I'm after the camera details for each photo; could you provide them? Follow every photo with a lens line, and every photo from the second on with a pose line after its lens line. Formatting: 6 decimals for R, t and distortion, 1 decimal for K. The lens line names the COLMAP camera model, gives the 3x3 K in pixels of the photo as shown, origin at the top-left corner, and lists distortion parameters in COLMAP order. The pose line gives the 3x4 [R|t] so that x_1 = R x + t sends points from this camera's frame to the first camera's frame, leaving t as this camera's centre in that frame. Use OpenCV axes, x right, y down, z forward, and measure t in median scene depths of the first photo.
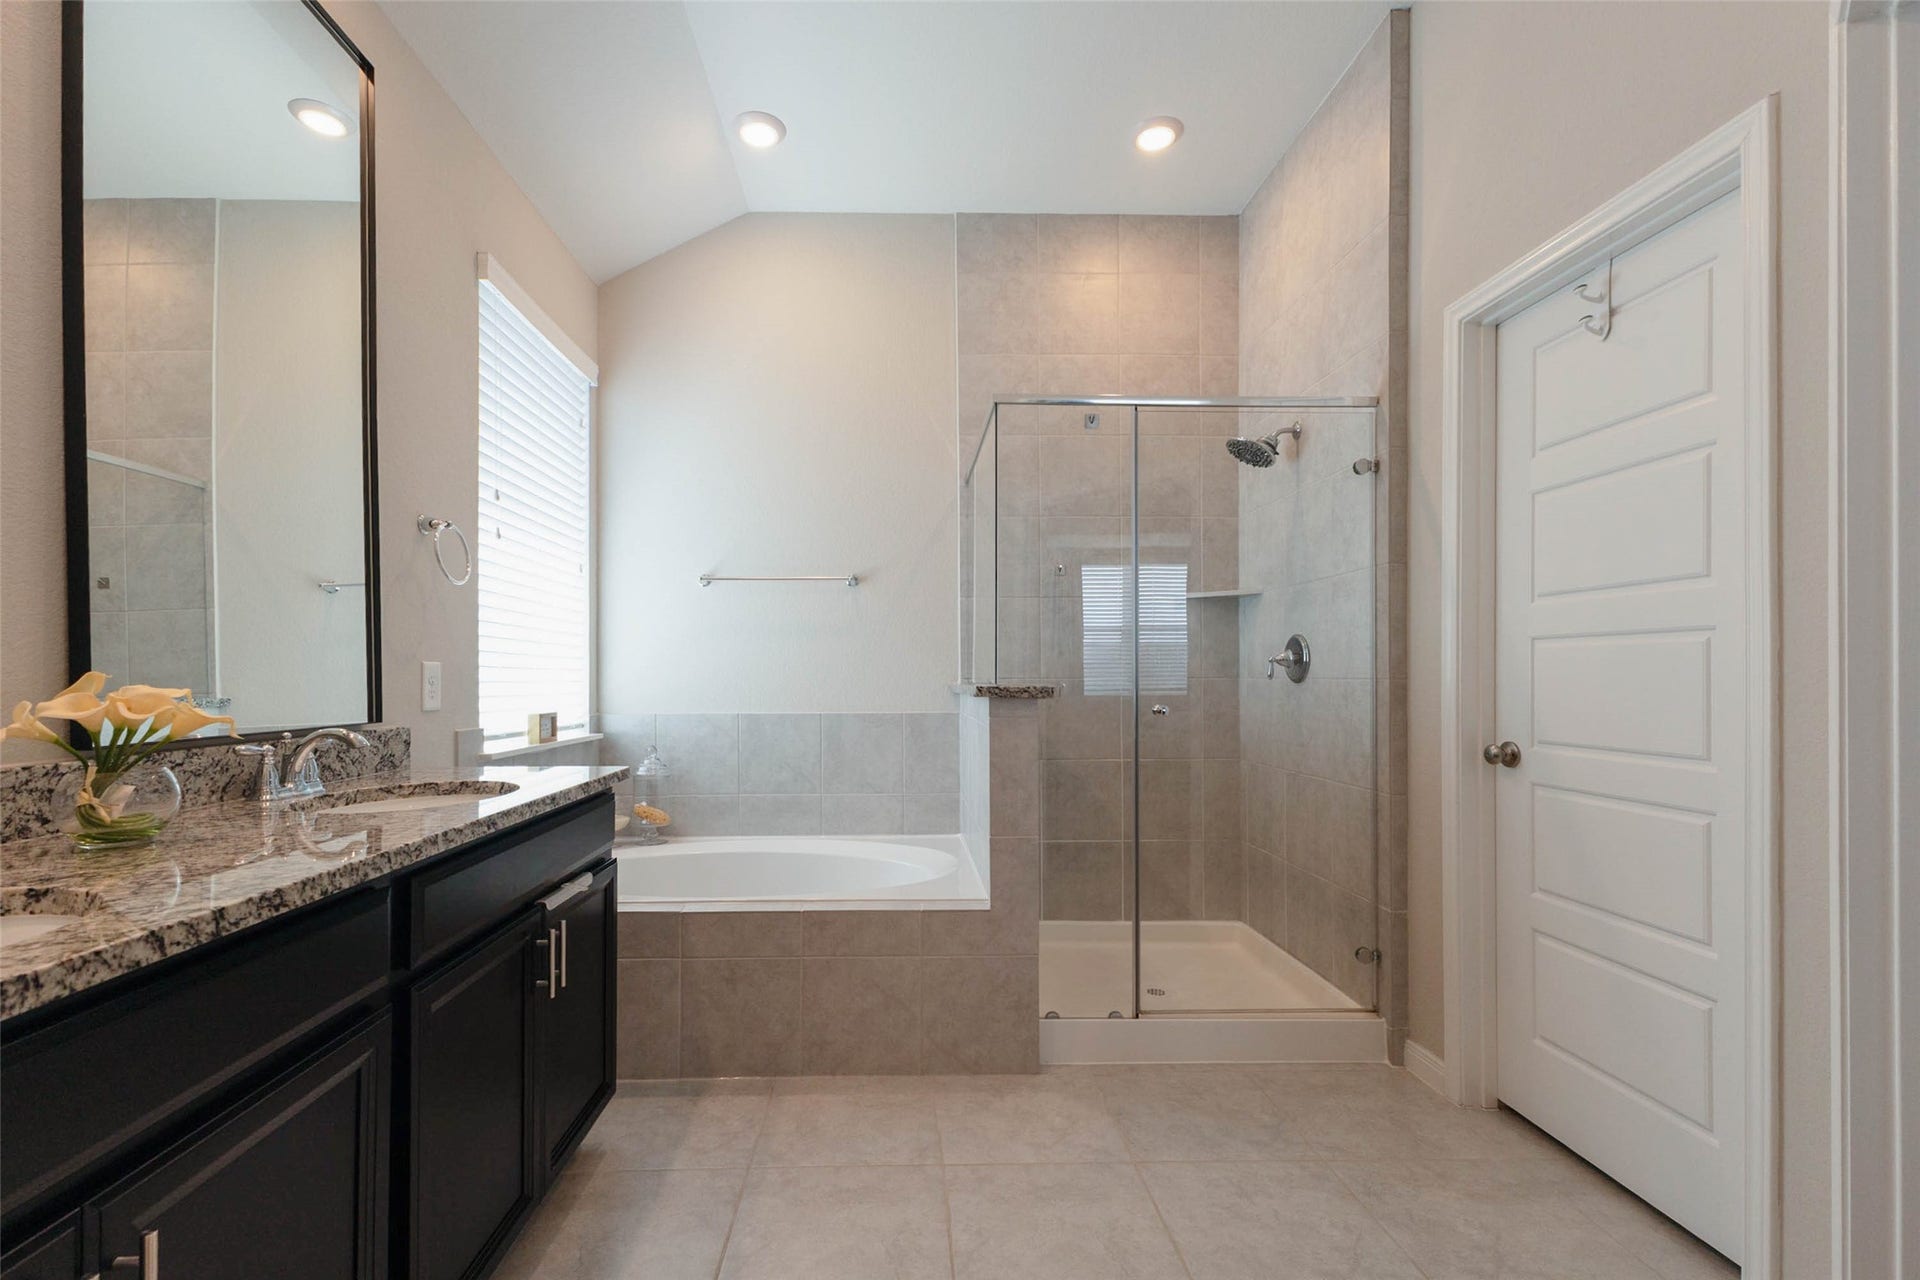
lens RADIAL K [[860.2, 0, 900.8], [0, 860.2, 673.8], [0, 0, 1]] dist [0.014953, -0.000114]
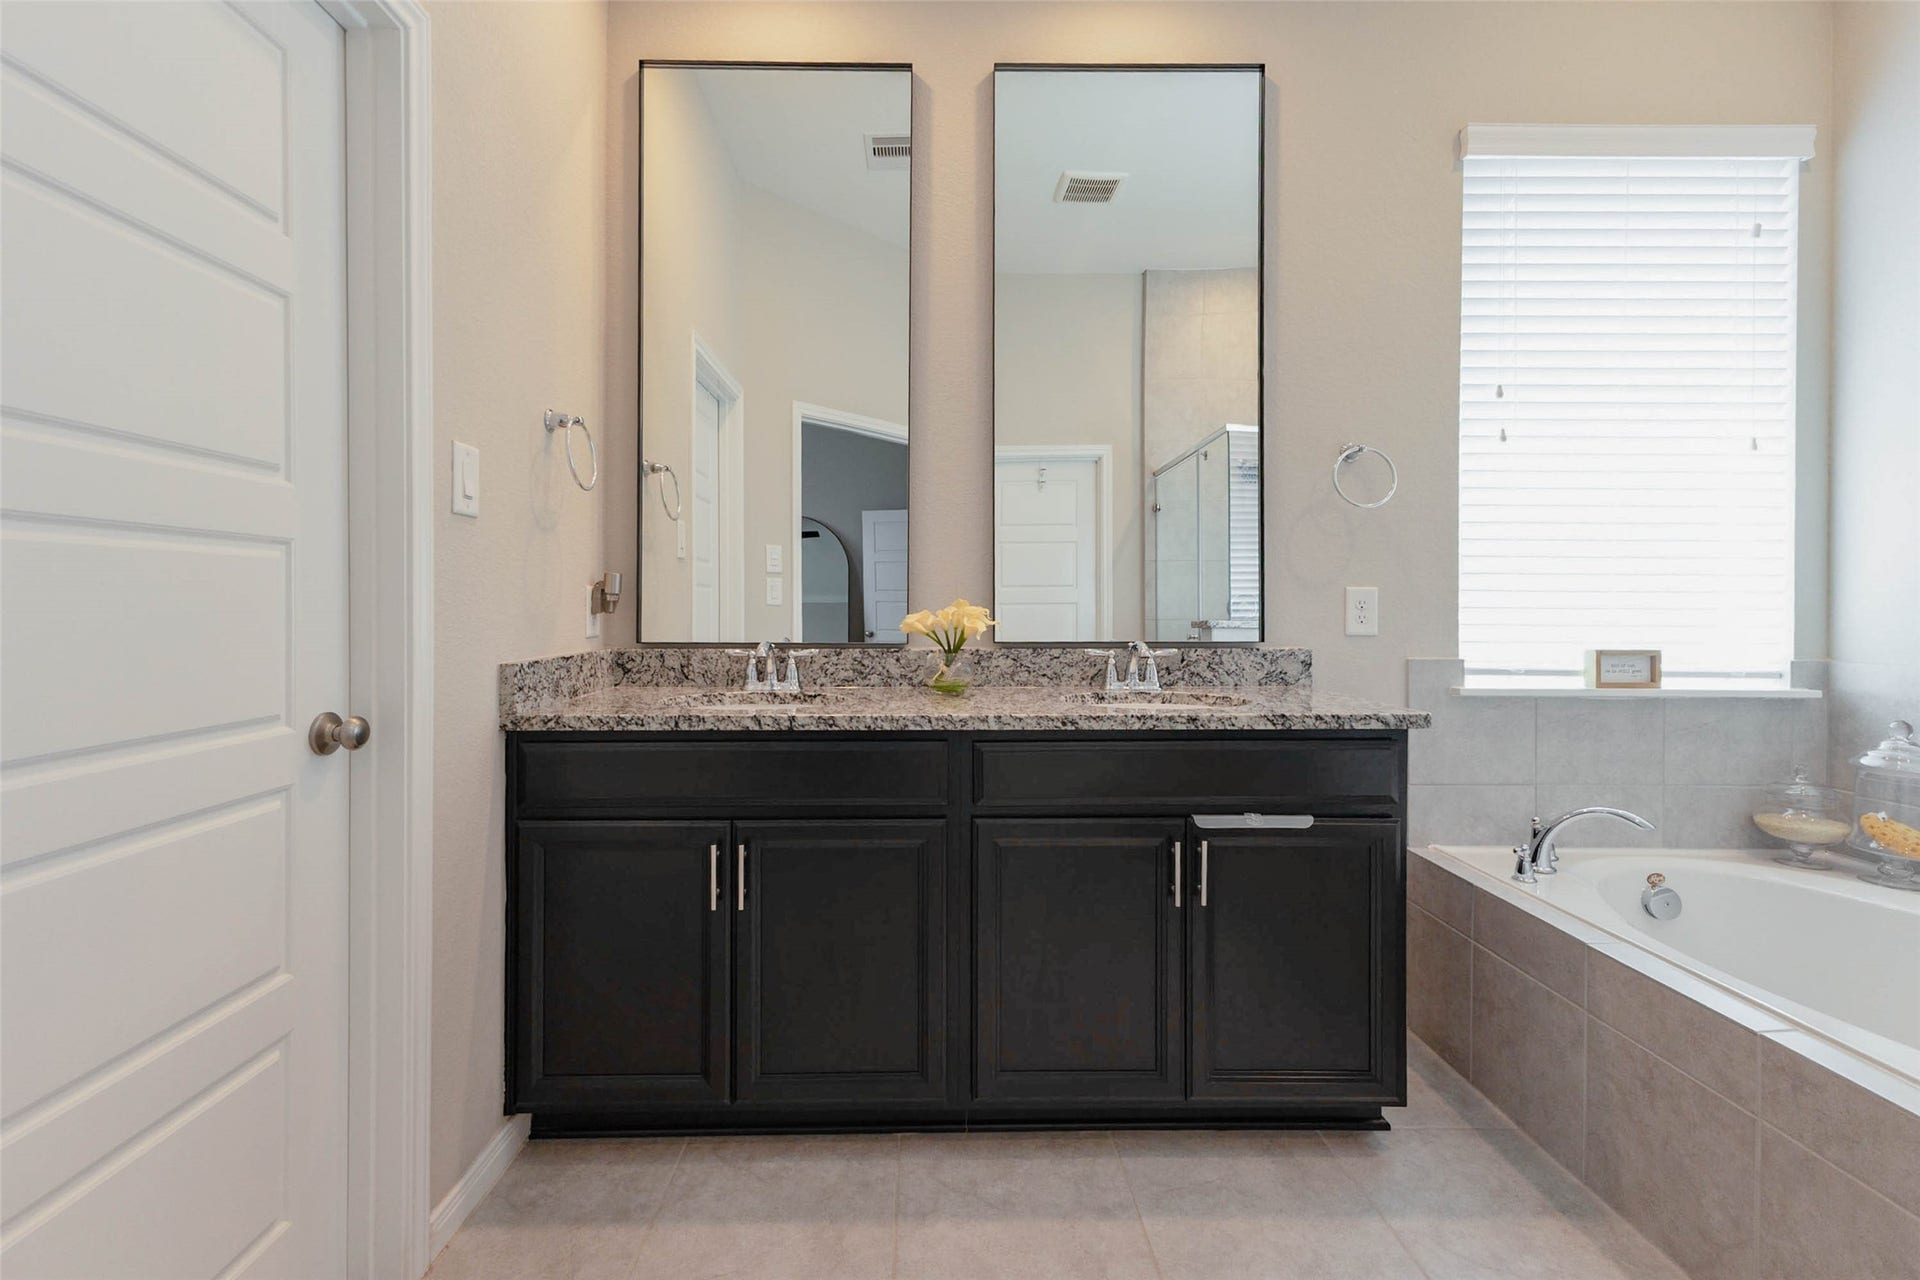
lens RADIAL K [[850.0, 0, 934.8], [0, 850.0, 601.5], [0, 0, 1]] dist [0.005806, -0.000060]
pose [[-0.006592, 0.000495, -0.999978, 0.429714], [0.001686, 0.999998, 0.000484, 0.001715], [0.999977, -0.001683, -0.006593, 0.486349]]
